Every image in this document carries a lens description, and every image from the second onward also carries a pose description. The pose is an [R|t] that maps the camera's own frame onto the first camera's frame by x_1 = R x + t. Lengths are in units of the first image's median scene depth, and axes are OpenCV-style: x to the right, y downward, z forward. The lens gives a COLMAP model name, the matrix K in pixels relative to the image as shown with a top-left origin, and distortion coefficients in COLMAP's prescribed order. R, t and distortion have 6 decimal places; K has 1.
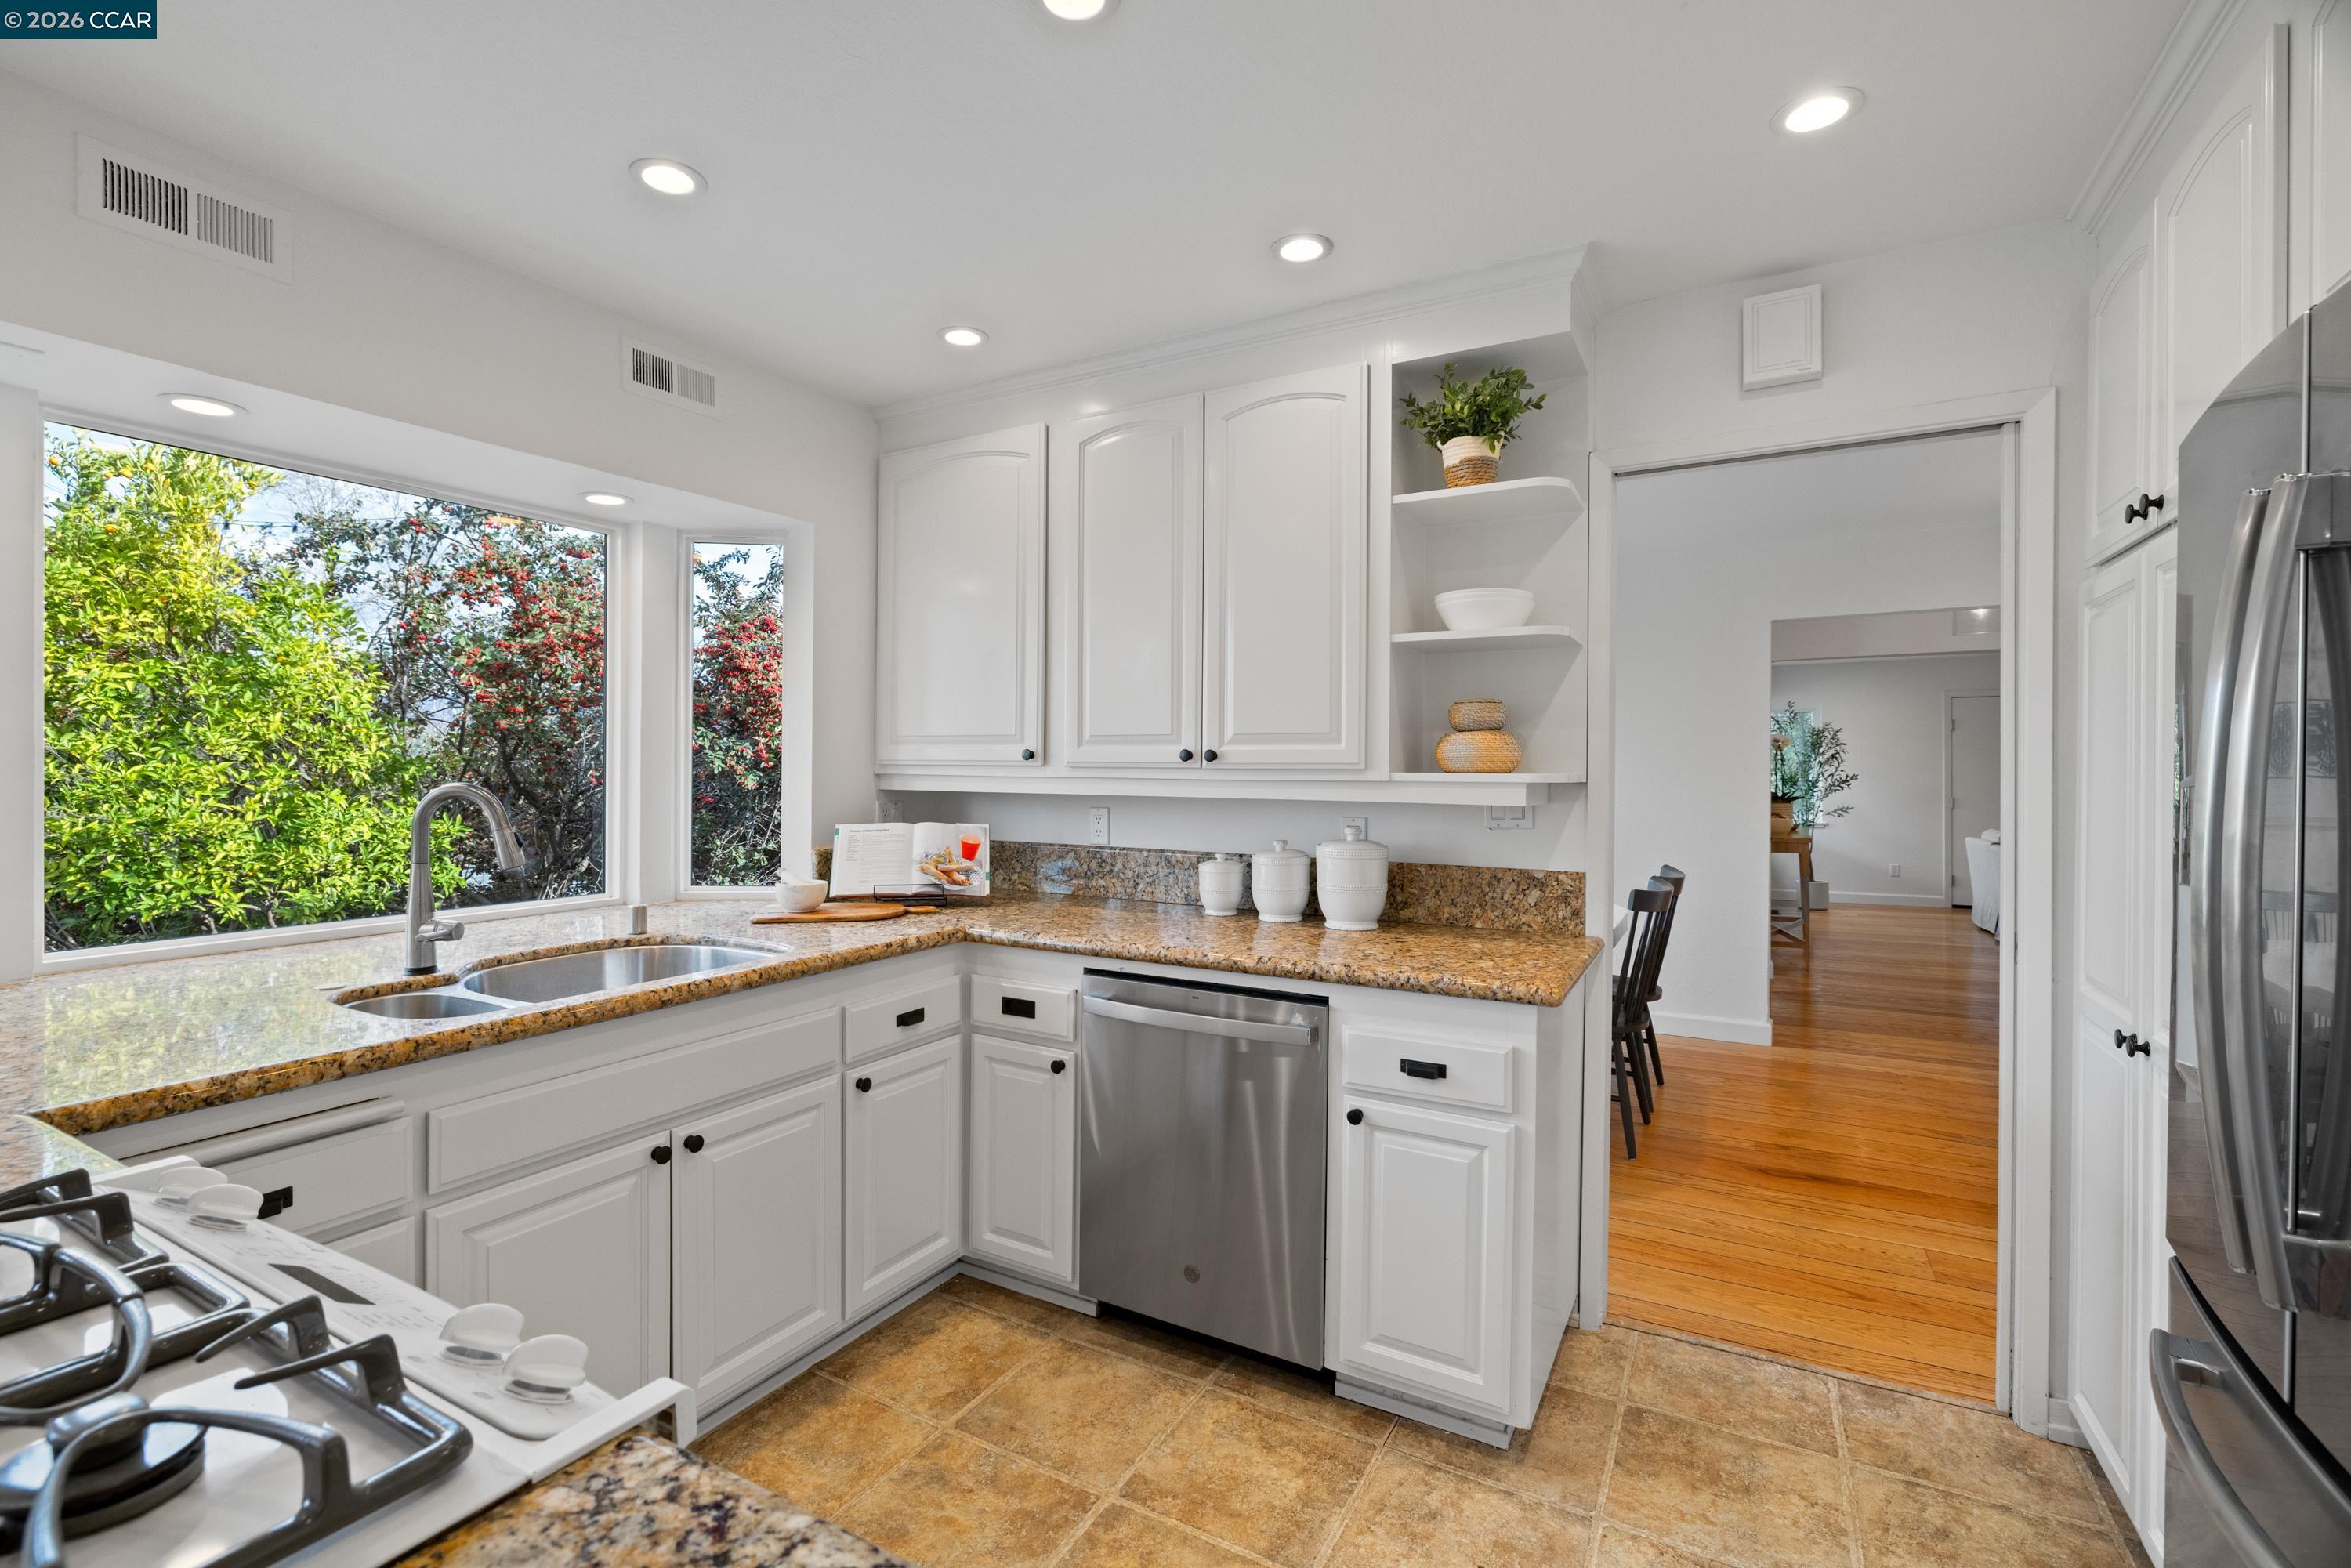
lens RADIAL K [[1034.8, 0, 1159.7], [0, 1034.8, 774.0], [0, 0, 1]] dist [-0.004982, -0.000278]
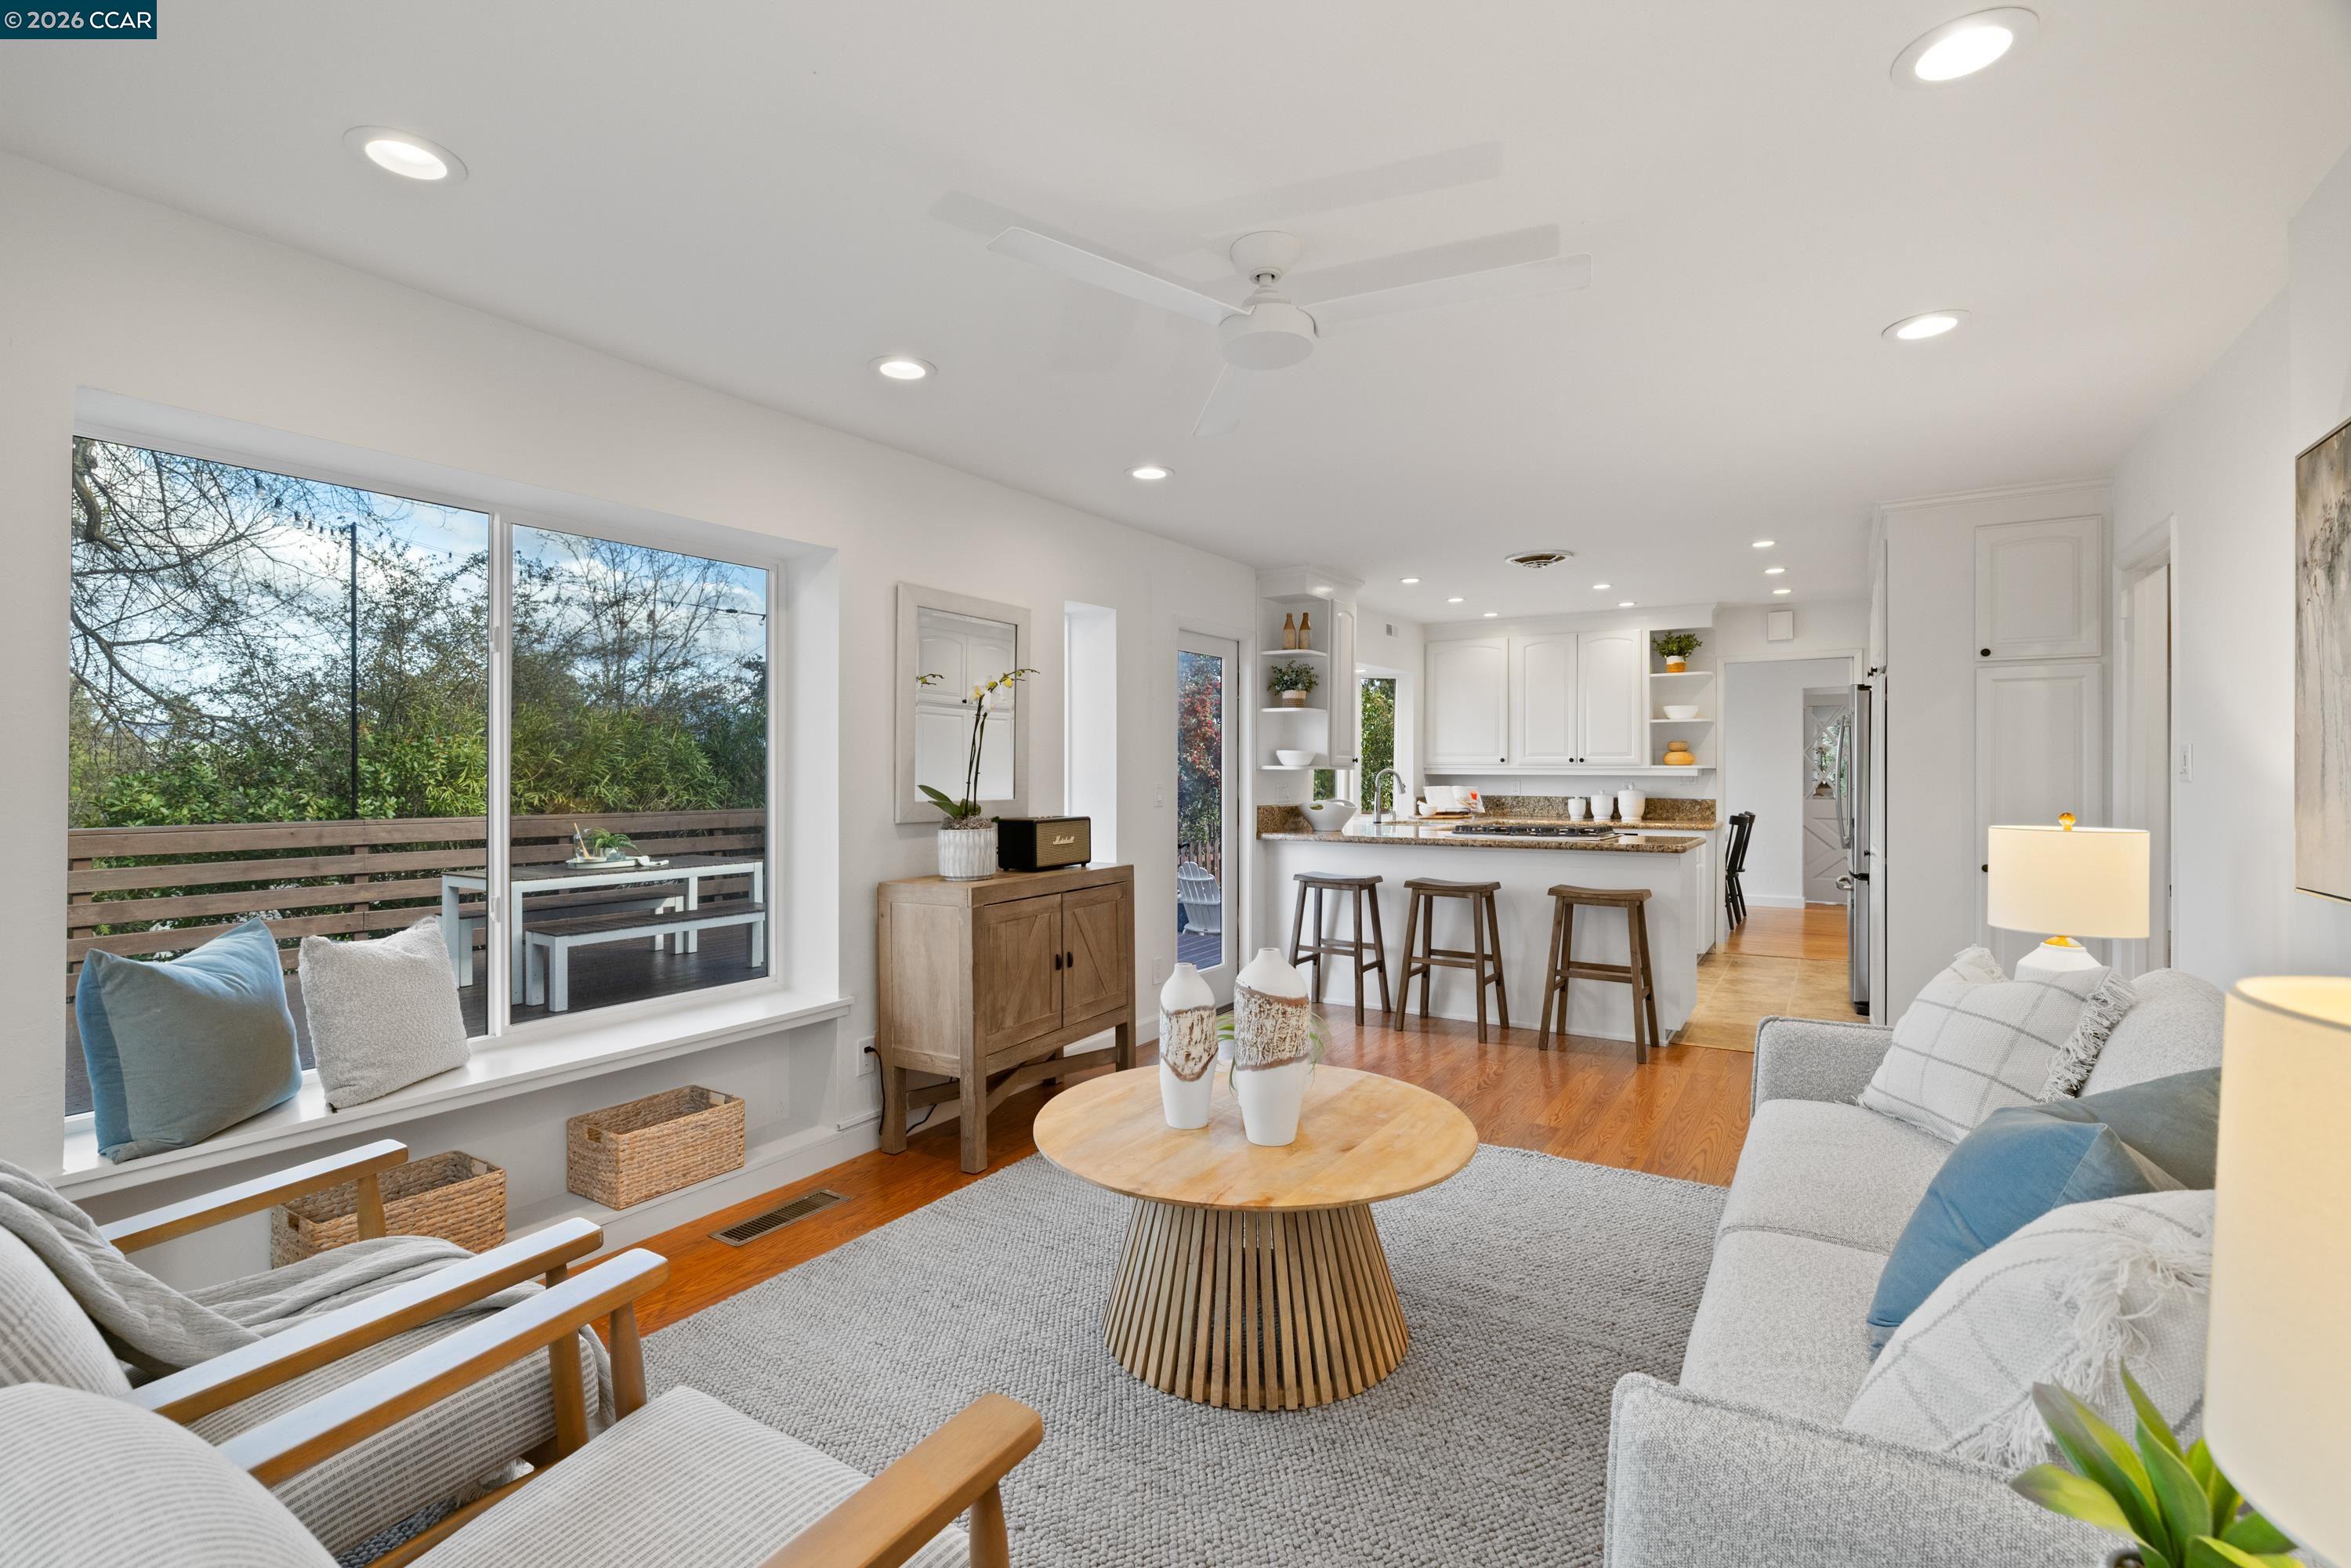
lens RADIAL K [[1034.8, 0, 1175.0], [0, 1034.8, 765.4], [0, 0, 1]] dist [-0.004982, -0.000278]
pose [[0.998443, -0.003352, -0.055678, -0.808454], [0.002599, 0.999904, -0.013580, 0.028805], [0.055718, 0.013415, 0.998356, -1.701079]]
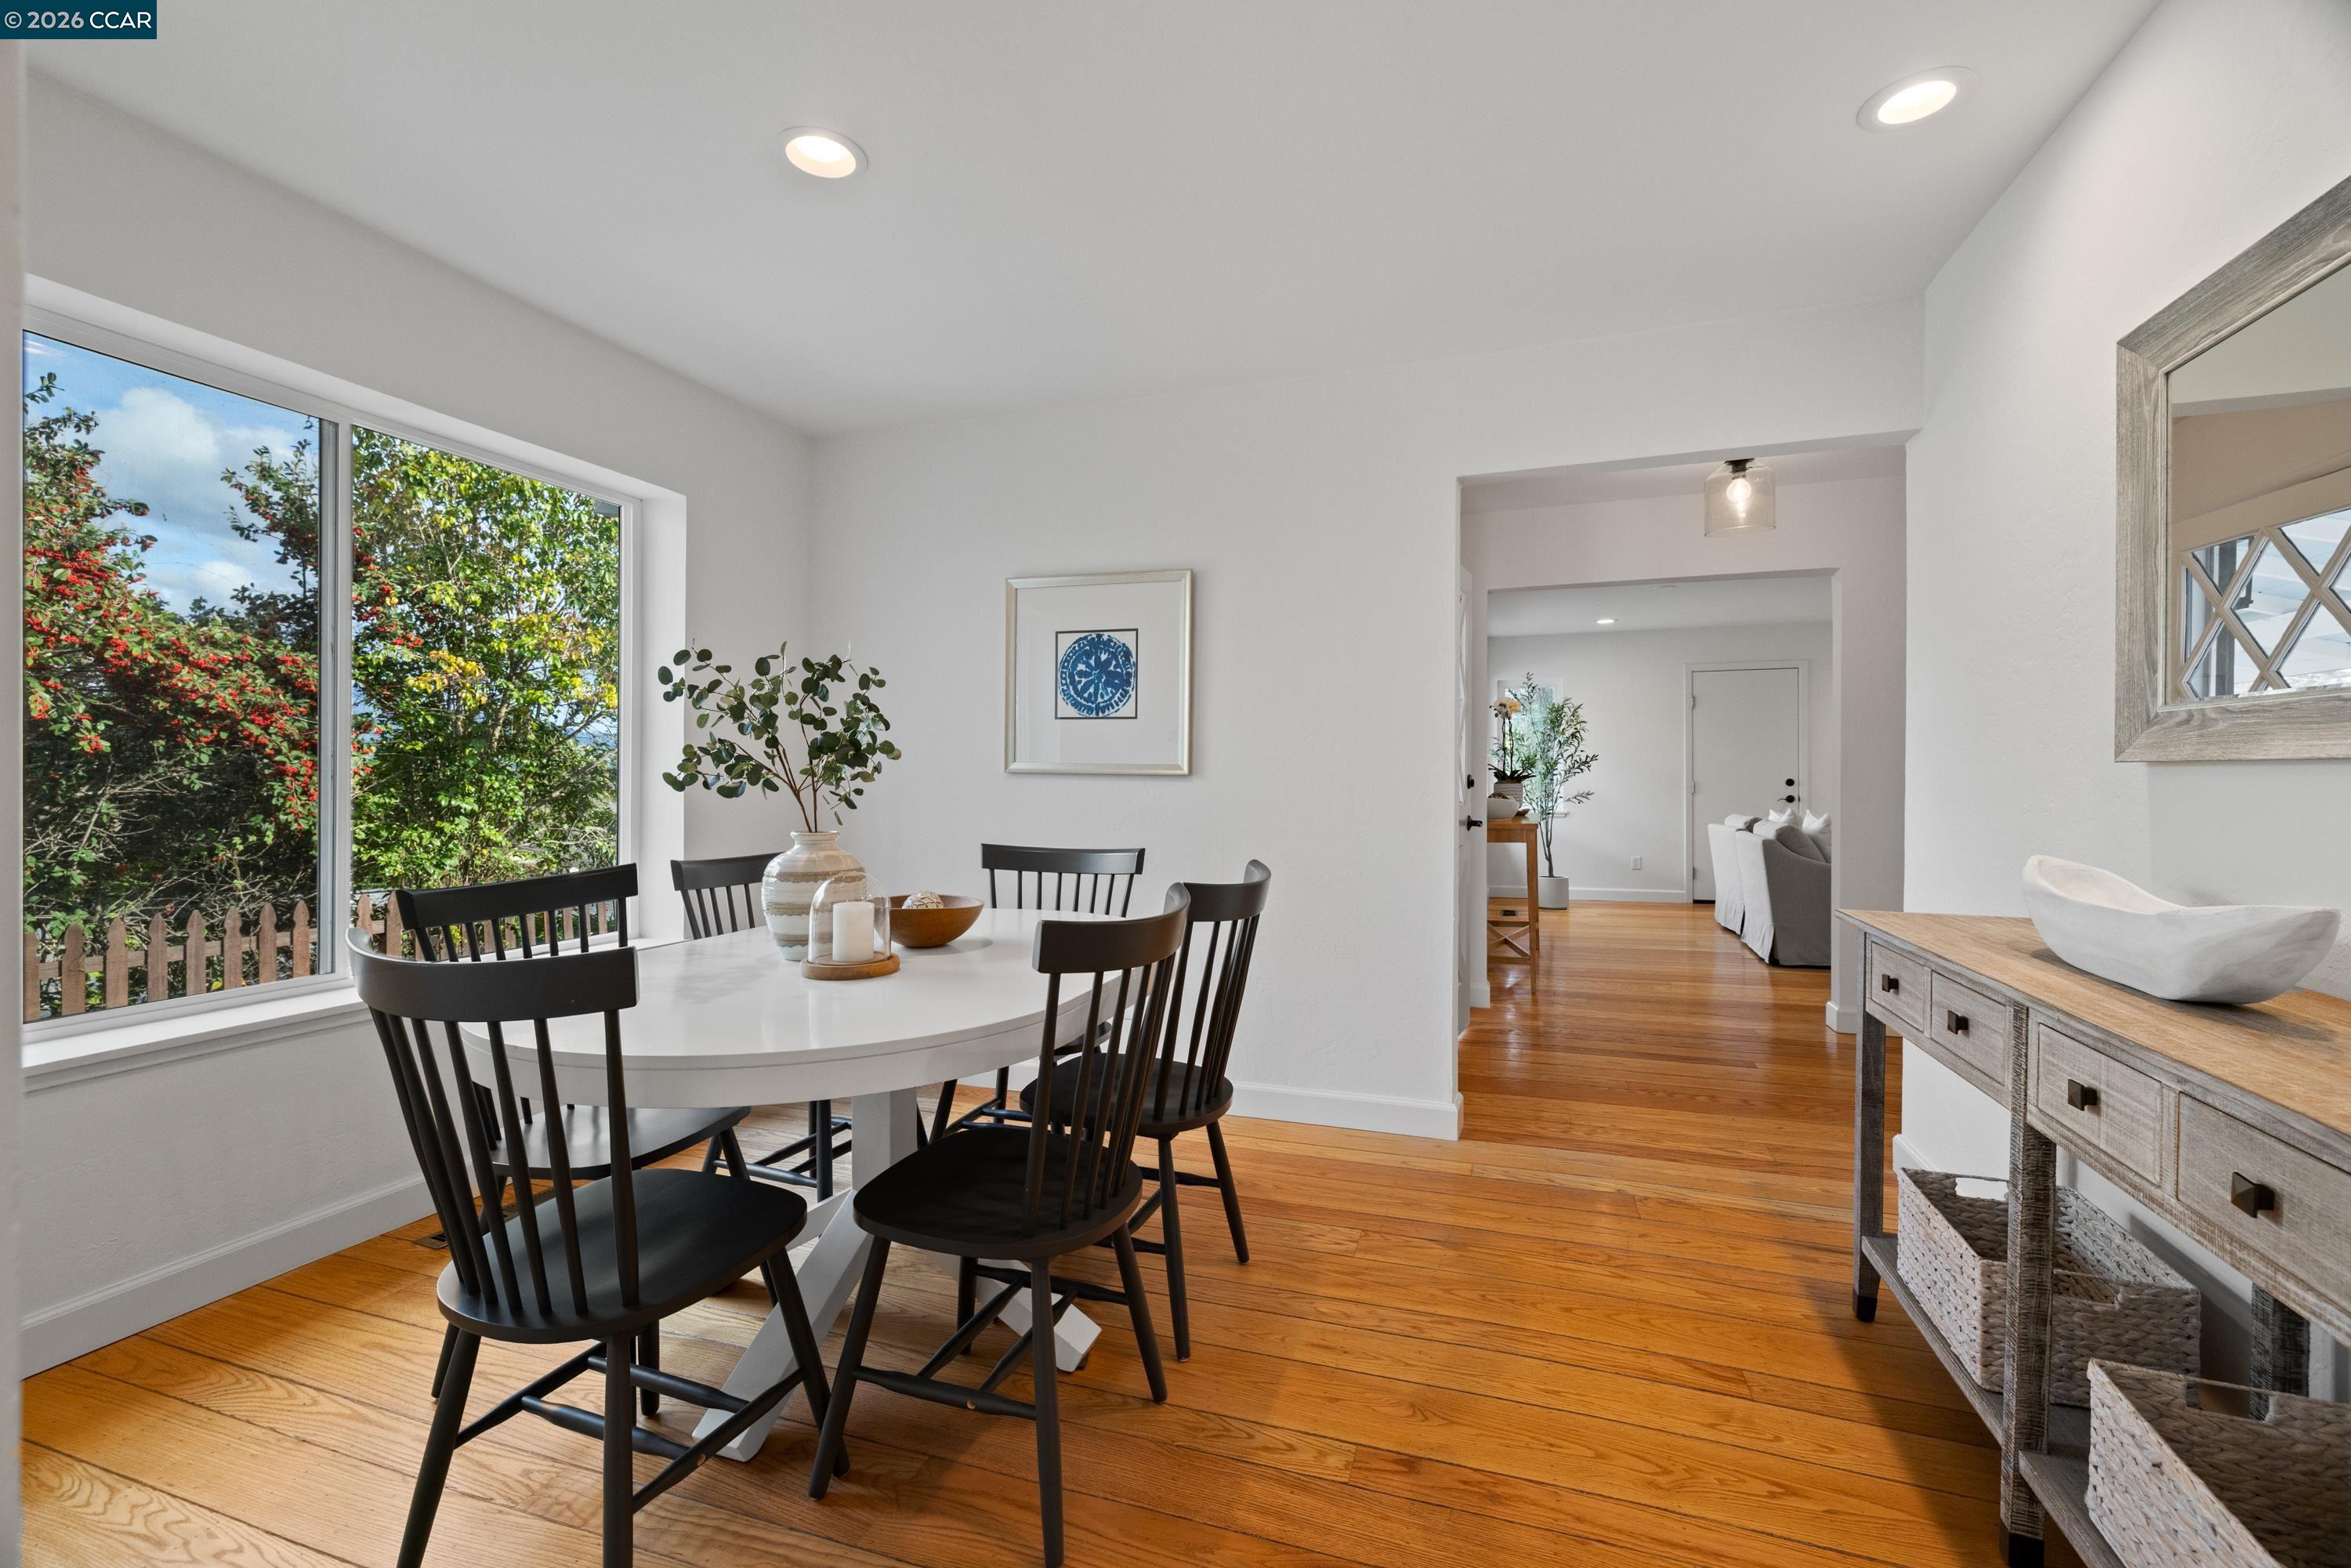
lens RADIAL K [[1017.1, 0, 1168.8], [0, 1017.1, 773.8], [0, 0, 1]] dist [-0.003327, -0.000197]
pose [[0.982771, 0.003107, 0.184803, 0.510682], [-0.003130, 0.999995, -0.000170, 0.059226], [-0.184803, -0.000412, 0.982776, 0.705923]]
